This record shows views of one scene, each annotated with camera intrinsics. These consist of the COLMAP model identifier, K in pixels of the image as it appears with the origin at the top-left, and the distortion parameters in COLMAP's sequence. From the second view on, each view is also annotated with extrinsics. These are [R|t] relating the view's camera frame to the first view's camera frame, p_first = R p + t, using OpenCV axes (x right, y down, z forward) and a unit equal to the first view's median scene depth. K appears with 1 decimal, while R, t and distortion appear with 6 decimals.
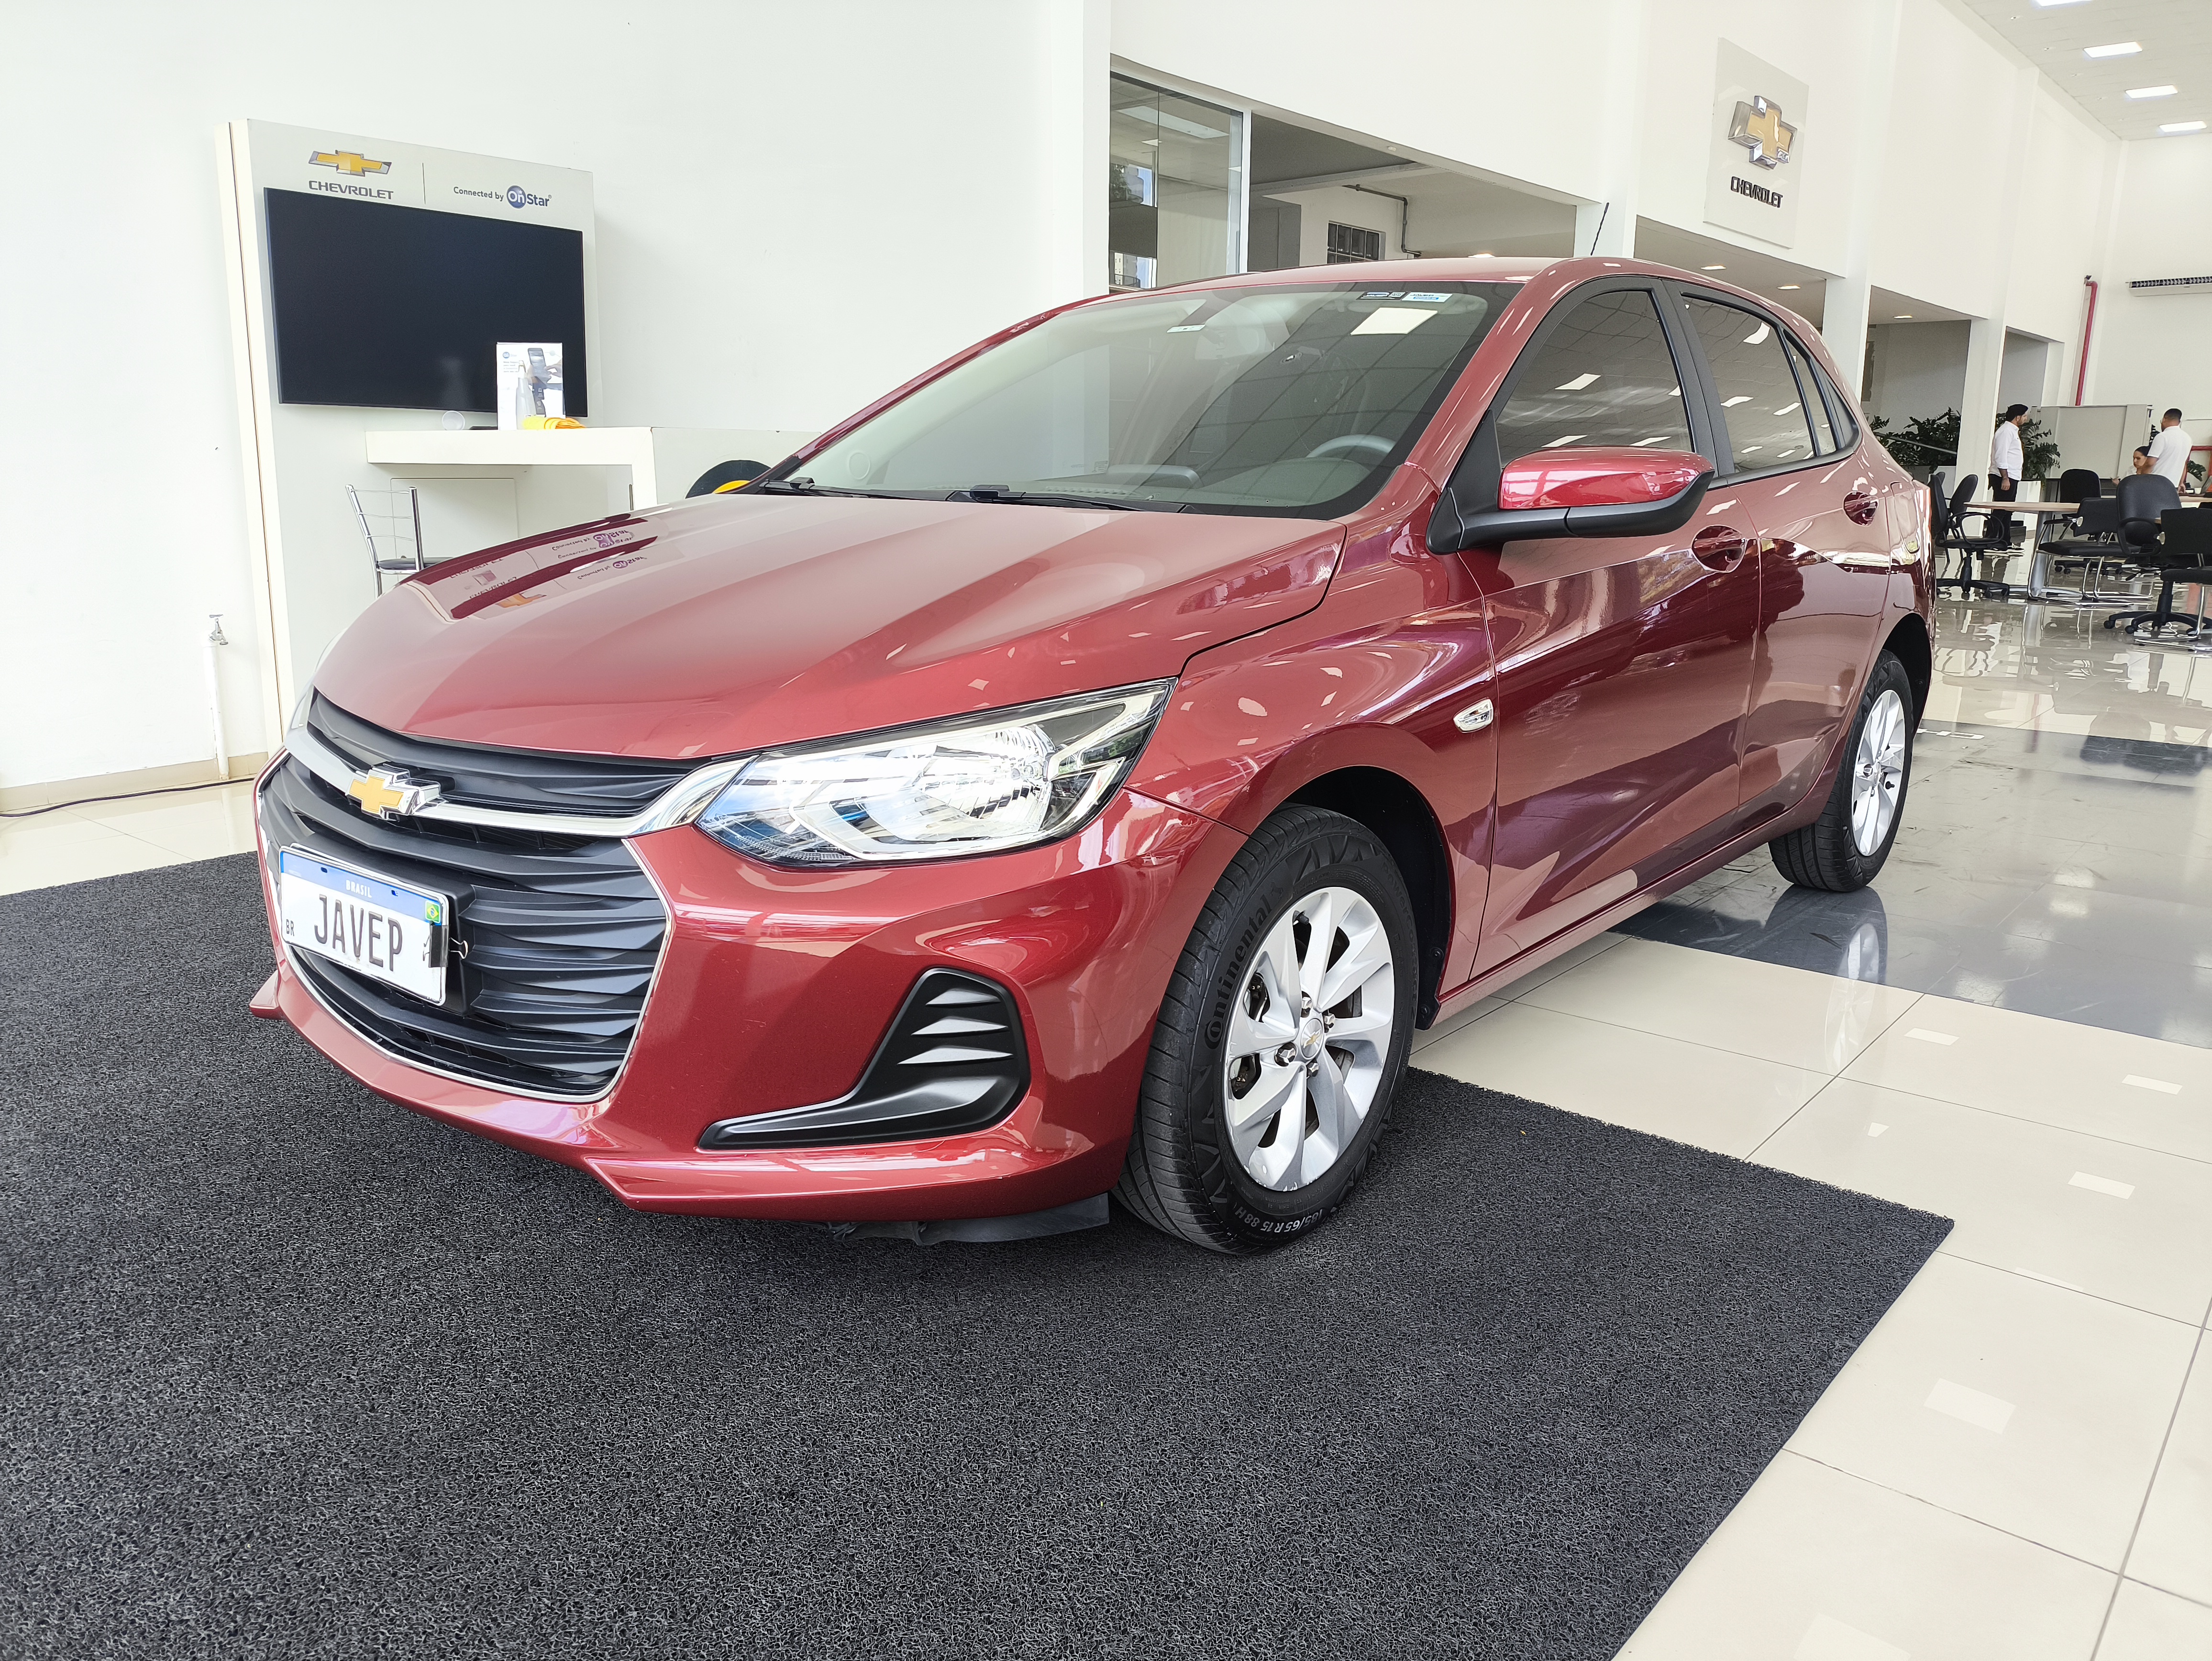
lens RADIAL K [[1640.4, 0, 1106.0], [0, 1640.4, 830.5], [0, 0, 1]] dist [-0.013185, -0.010356]
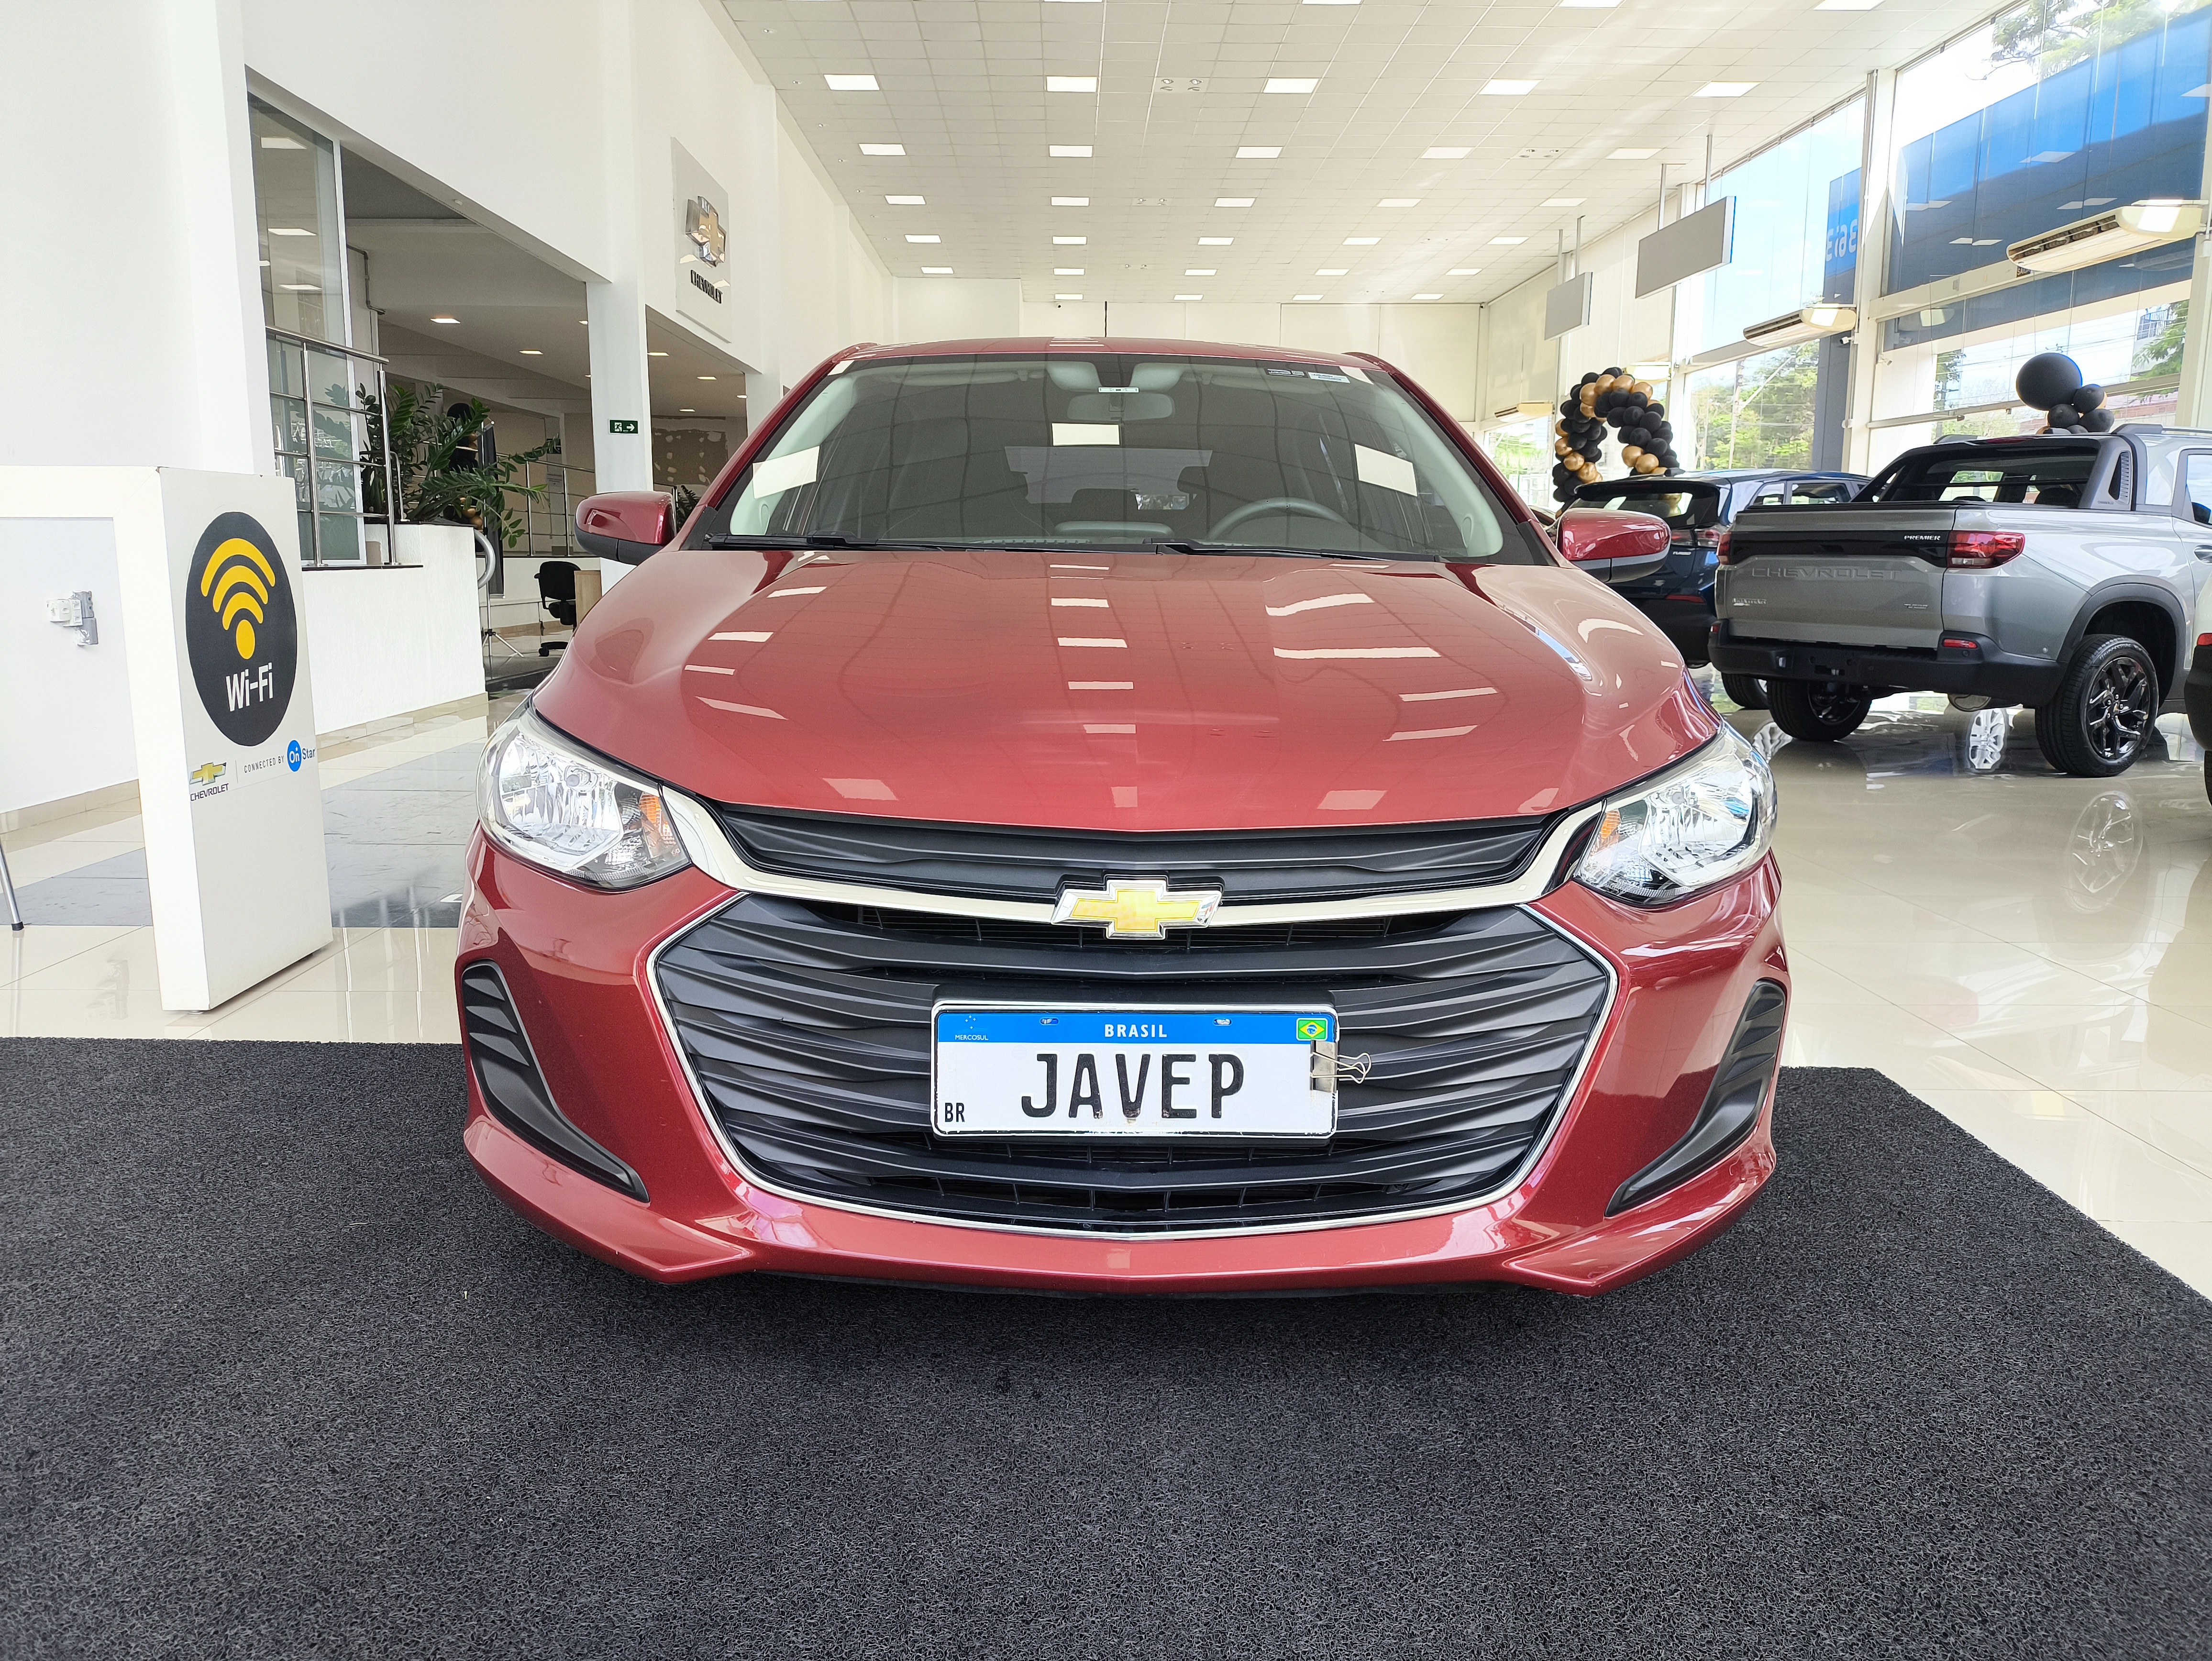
lens RADIAL K [[1661.3, 0, 1106.0], [0, 1661.3, 830.5], [0, 0, 1]] dist [-0.002454, -0.004467]
pose [[0.772233, -0.105130, 0.626581, -0.951197], [0.137540, 0.990491, -0.003325, -0.059469], [-0.620273, 0.088748, 0.779349, 0.359456]]
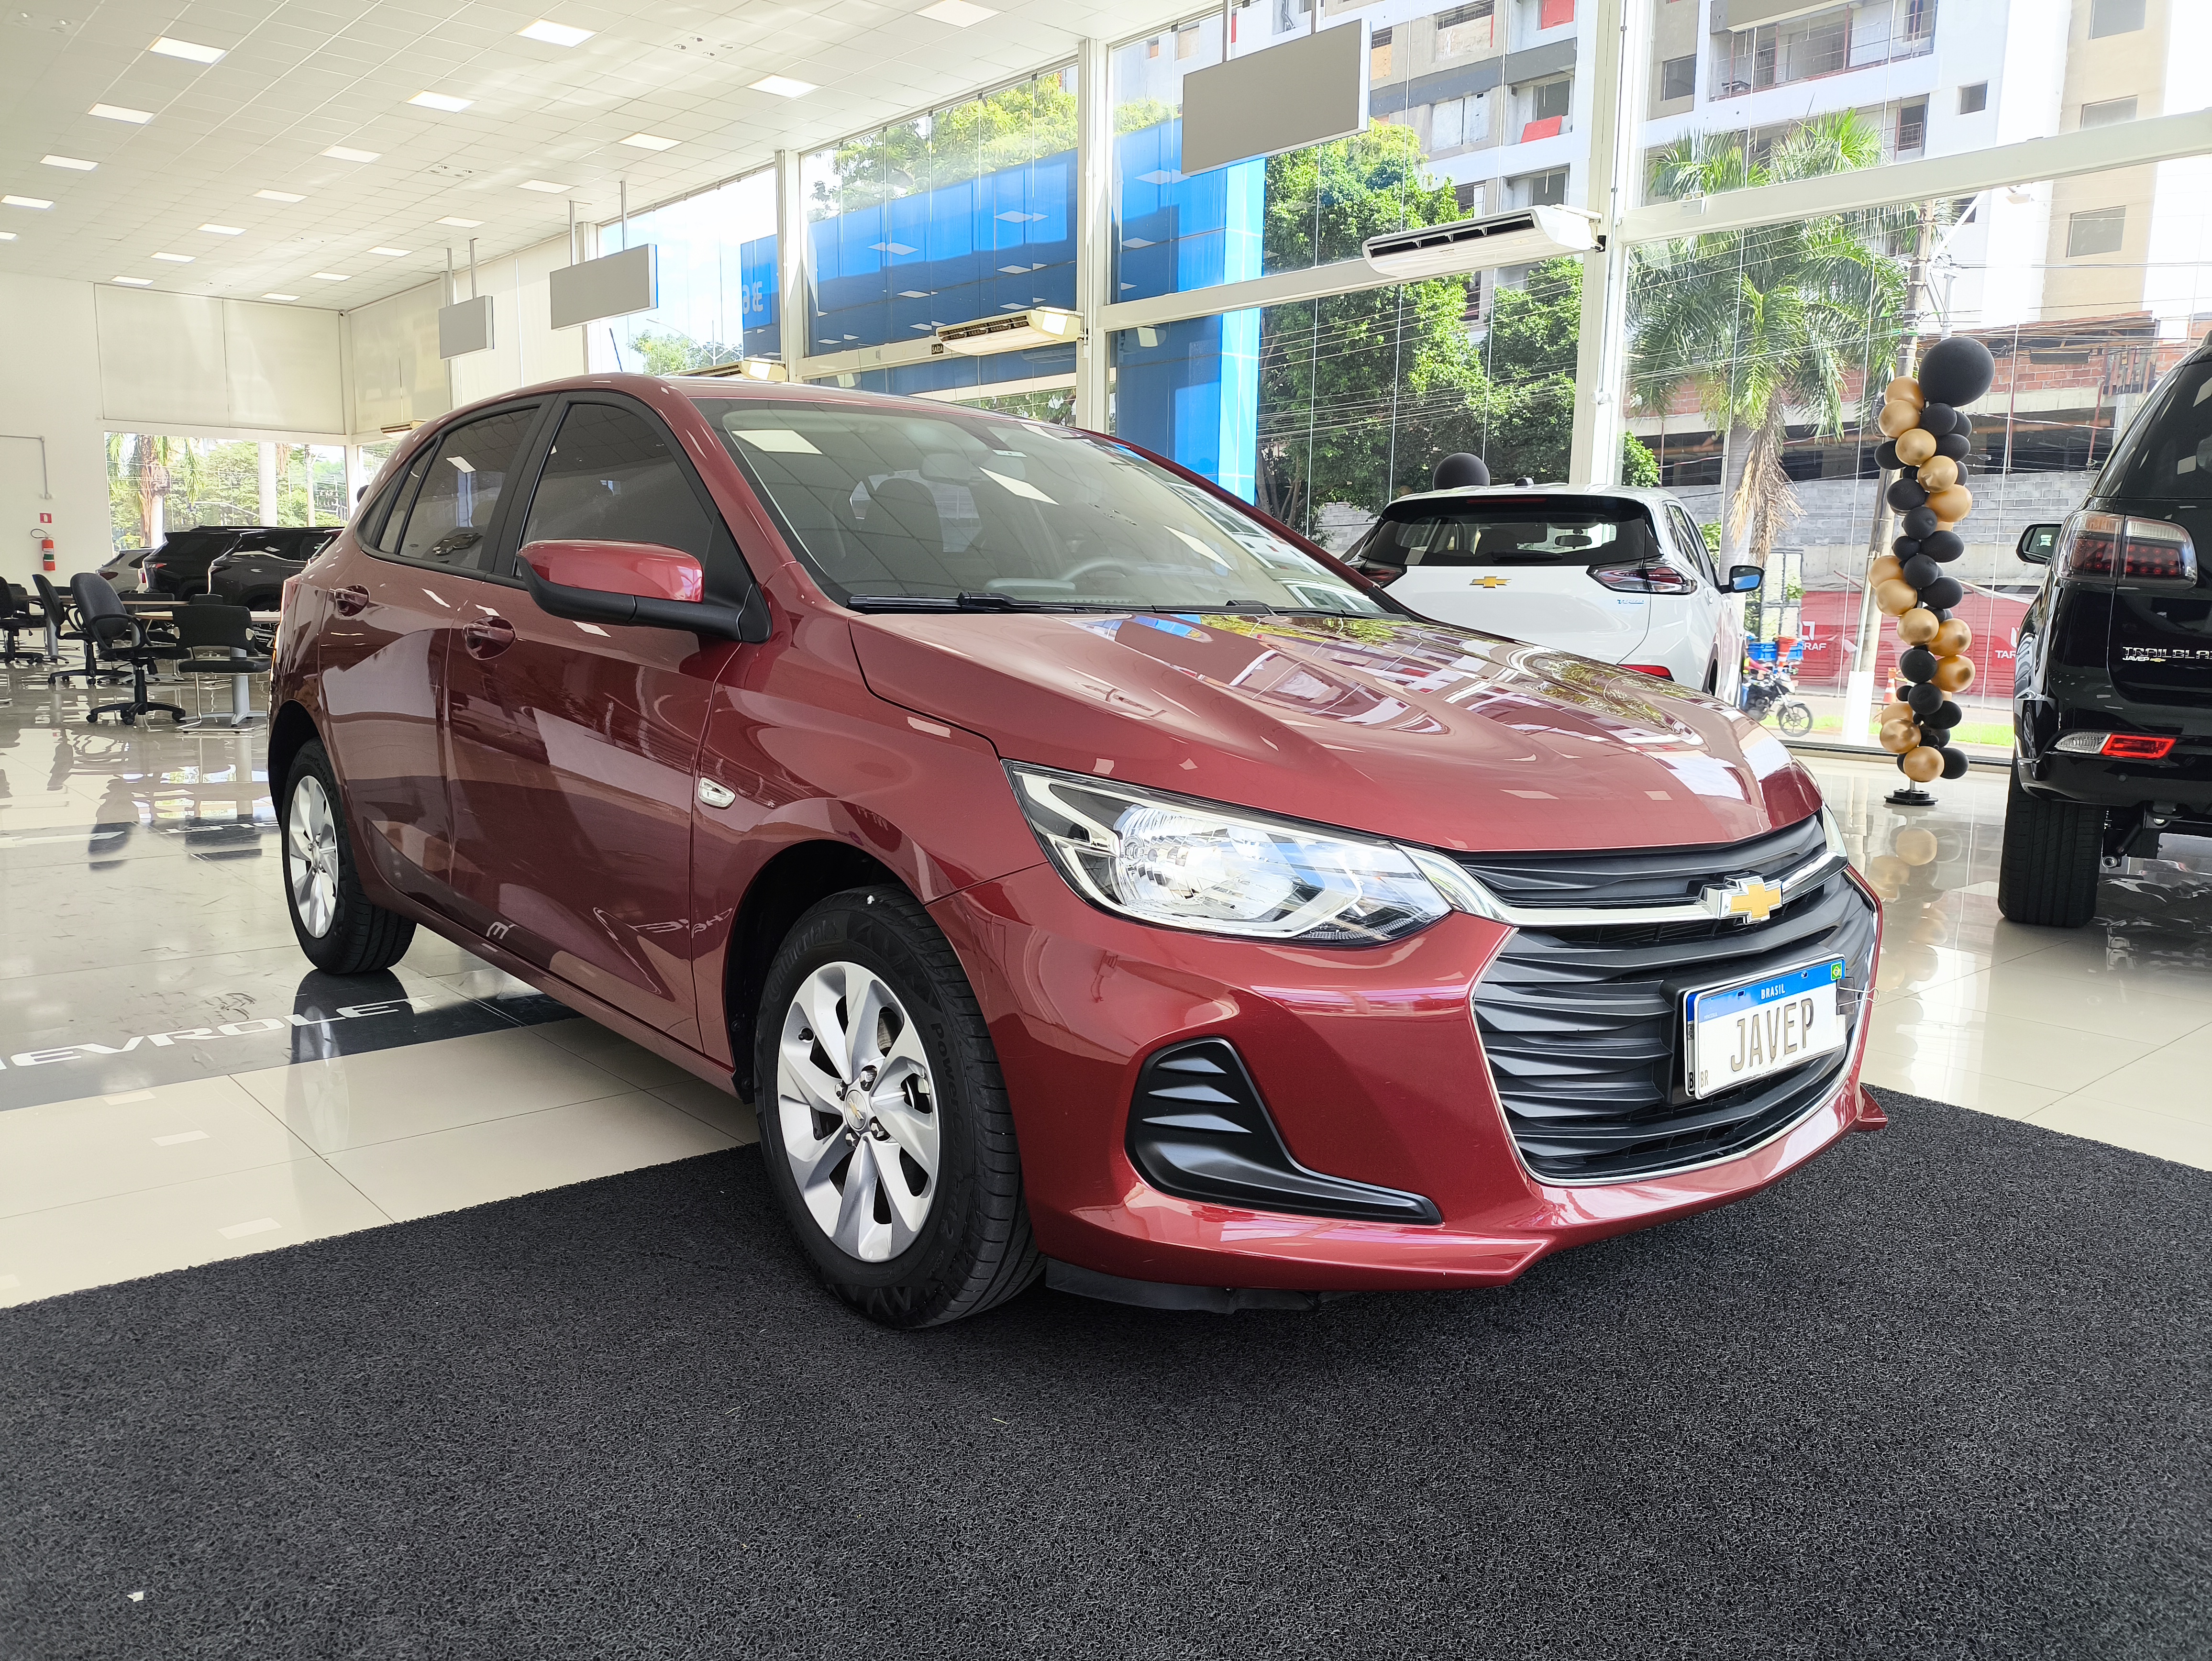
lens RADIAL K [[1640.4, 0, 1106.0], [0, 1640.4, 830.5], [0, 0, 1]] dist [-0.013185, -0.010356]
pose [[0.169932, -0.141773, 0.975204, -1.501919], [0.192131, 0.975373, 0.108318, -0.252155], [-0.966545, 0.168960, 0.192986, 1.152698]]
